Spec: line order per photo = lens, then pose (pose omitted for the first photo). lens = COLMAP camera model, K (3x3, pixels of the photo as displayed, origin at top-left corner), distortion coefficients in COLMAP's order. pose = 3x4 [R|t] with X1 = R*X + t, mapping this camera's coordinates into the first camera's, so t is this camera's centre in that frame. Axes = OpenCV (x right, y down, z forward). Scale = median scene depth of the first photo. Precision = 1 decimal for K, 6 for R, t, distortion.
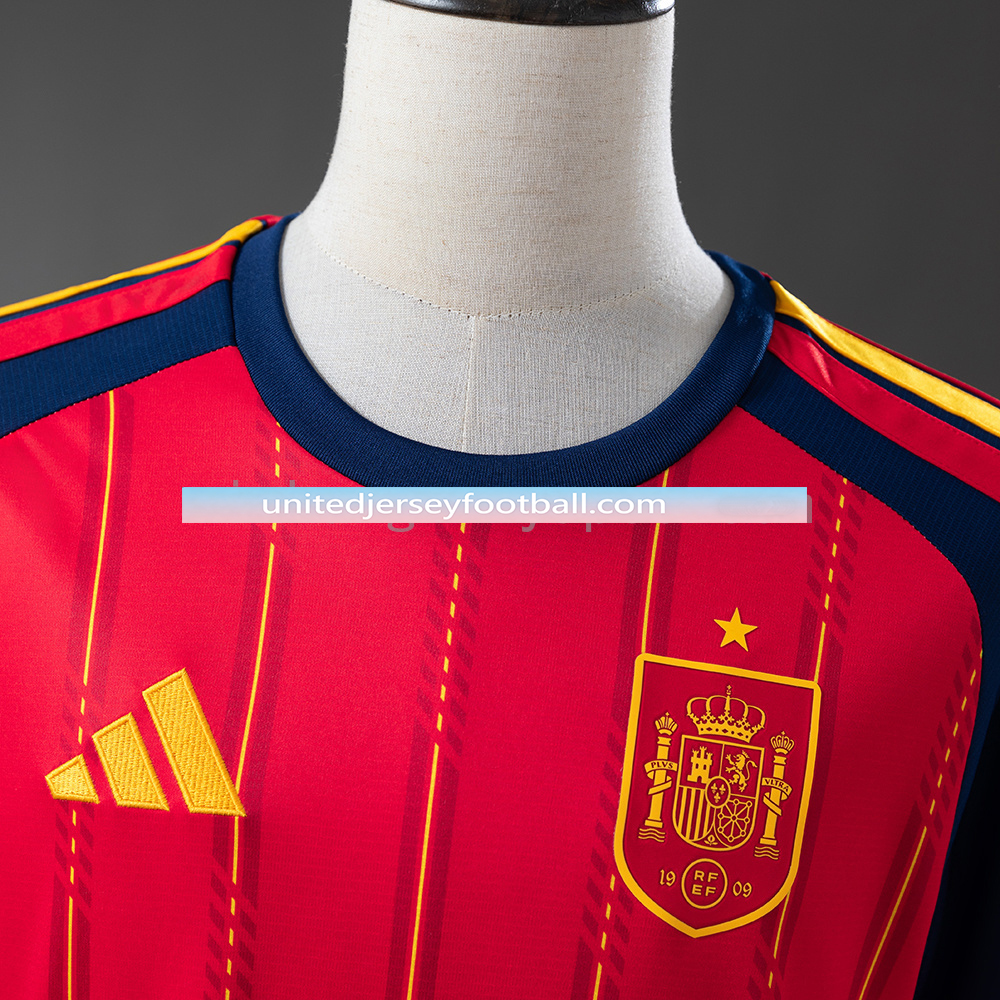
lens RADIAL K [[2188.3, 0, 500.0], [0, 2188.3, 500.4], [0, 0, 1]] dist [-0.017289, 0.000000]
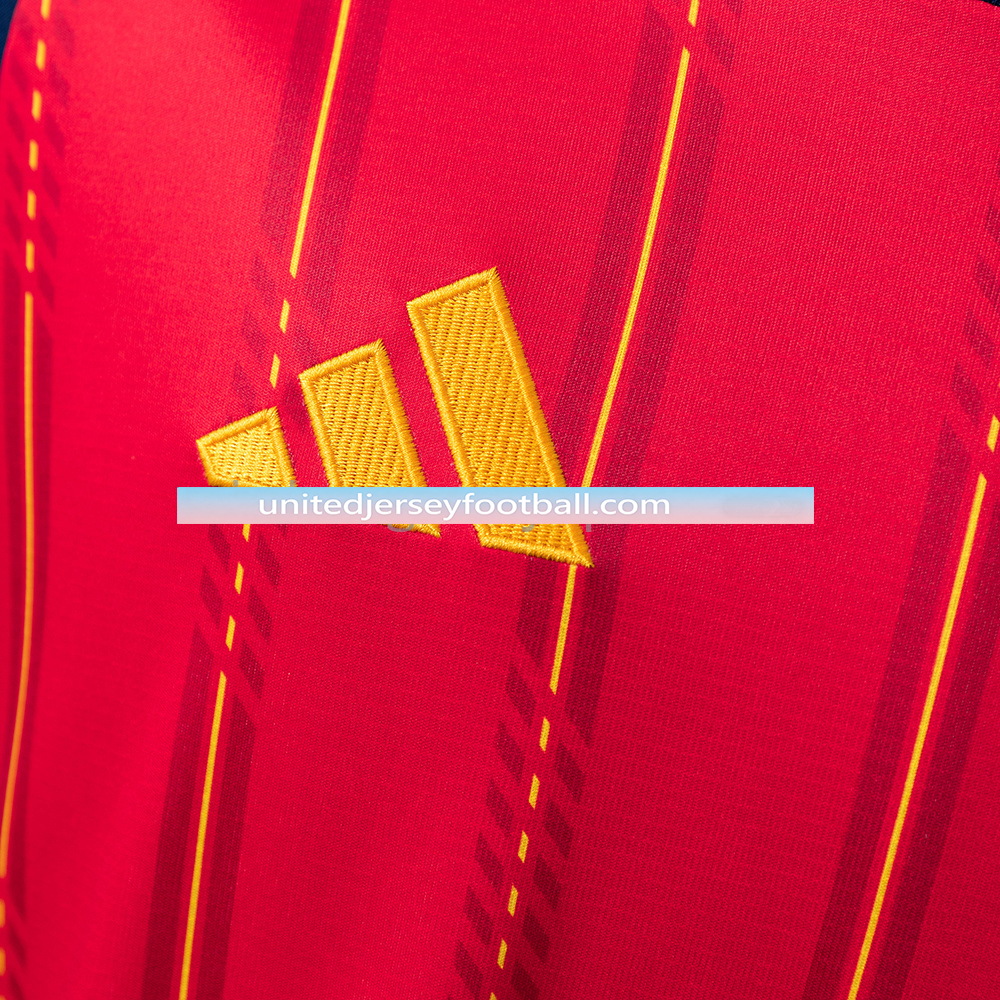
lens RADIAL K [[2247.6, 0, 499.9], [0, 2247.6, 499.6], [0, 0, 1]] dist [0.031808, 0.000000]
pose [[0.991501, 0.125387, 0.034709, -0.154979], [-0.128782, 0.983776, 0.124896, 0.064387], [-0.018485, -0.128305, 0.991563, 0.469337]]
